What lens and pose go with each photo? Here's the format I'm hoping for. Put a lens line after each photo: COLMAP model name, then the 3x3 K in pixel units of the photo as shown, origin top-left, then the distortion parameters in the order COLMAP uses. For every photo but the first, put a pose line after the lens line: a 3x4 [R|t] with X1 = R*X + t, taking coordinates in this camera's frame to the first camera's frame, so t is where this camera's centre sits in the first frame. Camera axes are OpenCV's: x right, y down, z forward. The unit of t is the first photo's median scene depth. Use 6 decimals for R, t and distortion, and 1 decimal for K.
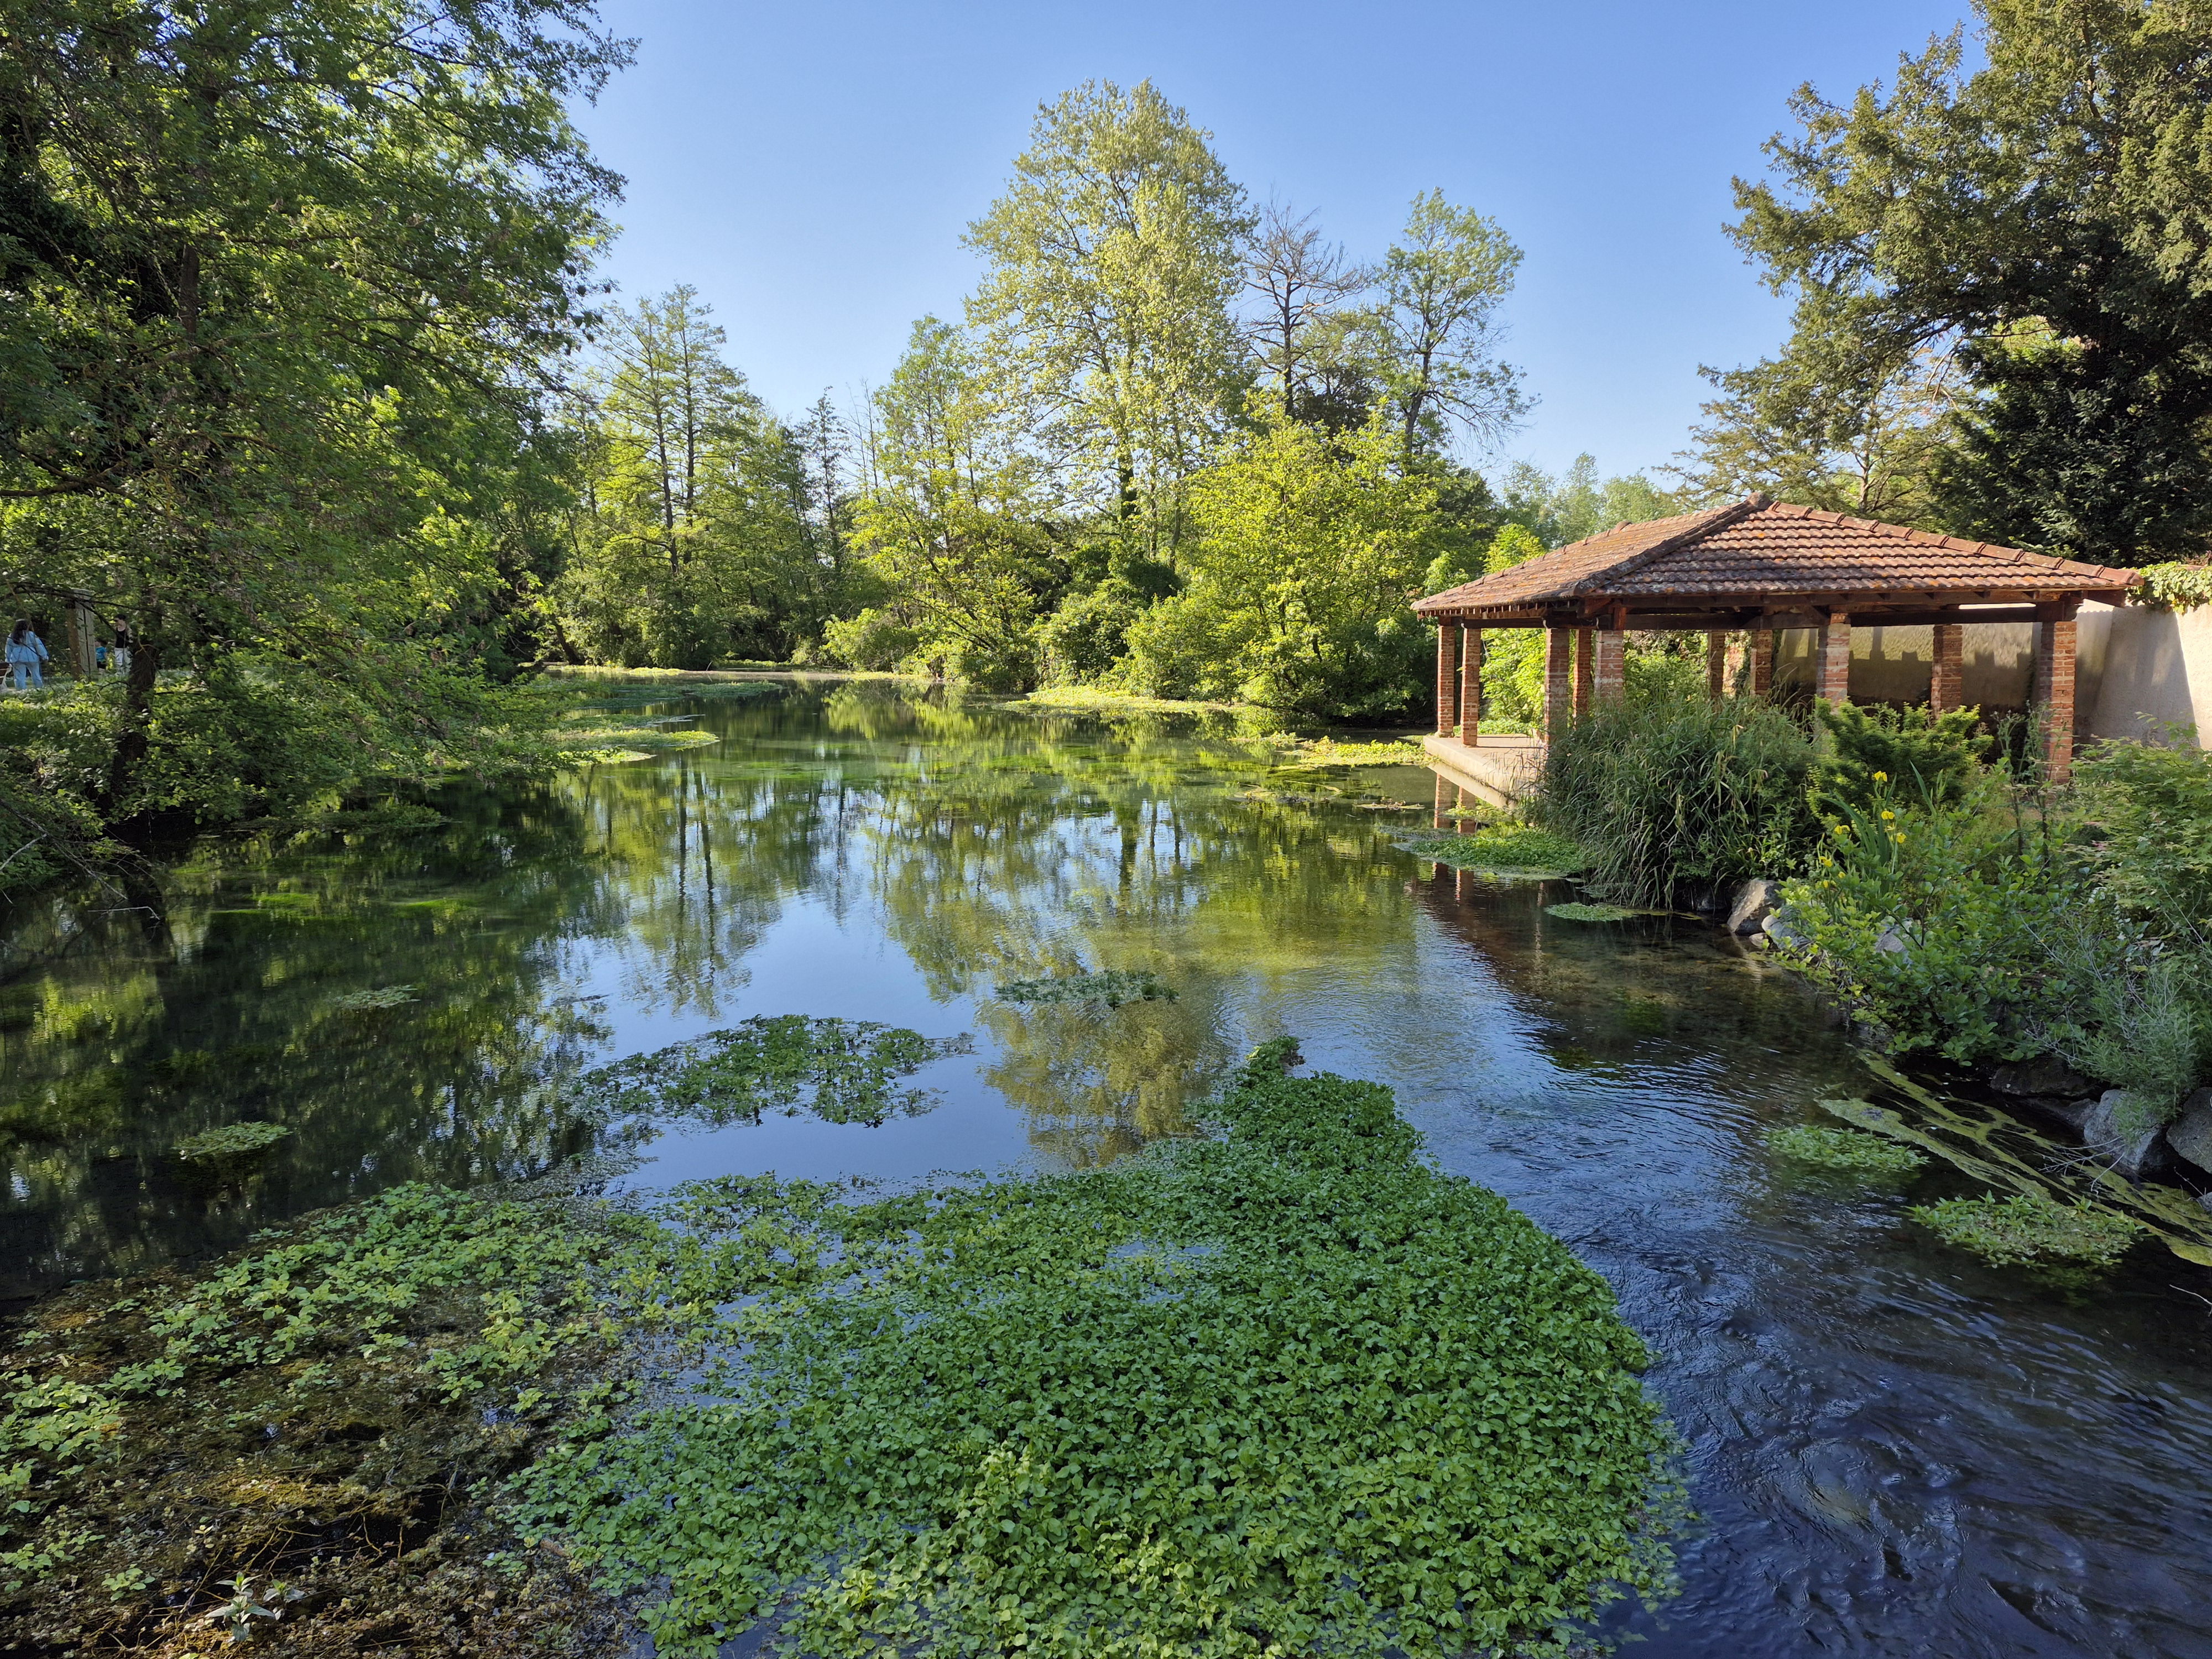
lens RADIAL K [[1613.7, 0, 1106.0], [0, 1613.7, 829.5], [0, 0, 1]] dist [0.139090, -0.171891]
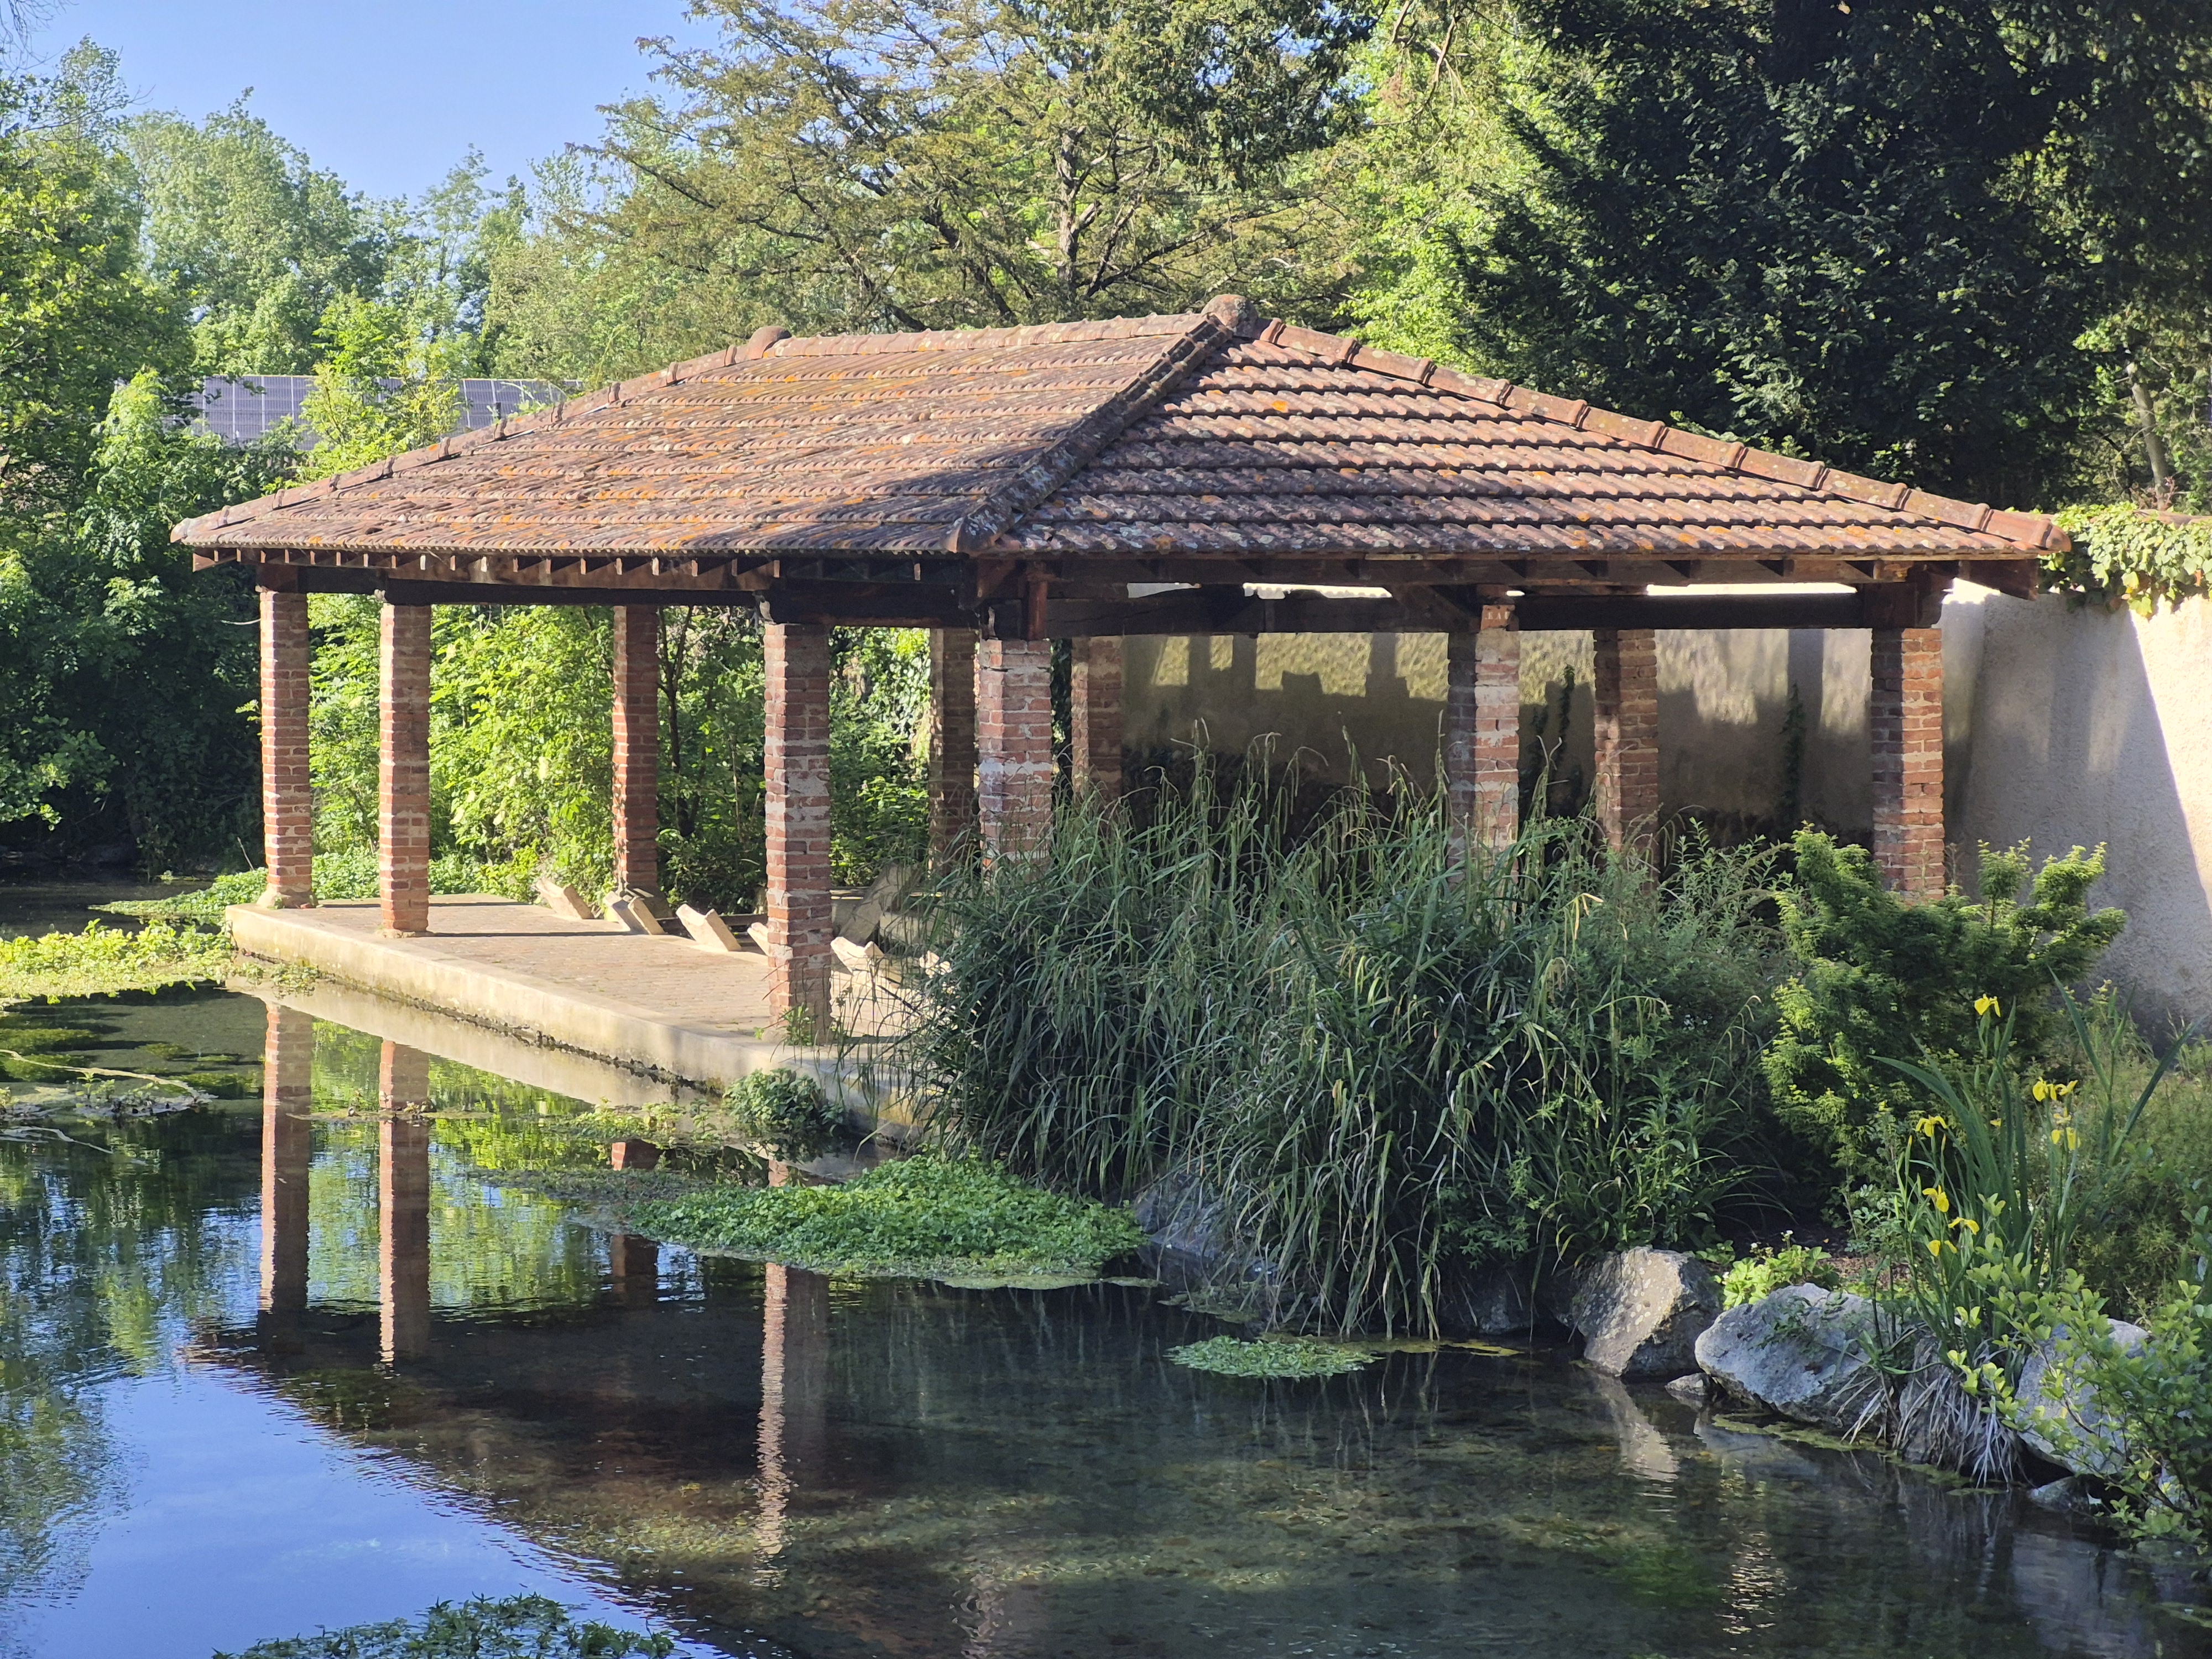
lens RADIAL K [[5018.2, 0, 1106.0], [0, 5018.2, 829.5], [0, 0, 1]] dist [-0.035016, -0.330503]
pose [[0.875399, -0.016732, 0.483111, -0.255875], [0.047443, 0.997550, -0.051418, -0.013589], [-0.481067, 0.067931, 0.874048, -0.058464]]
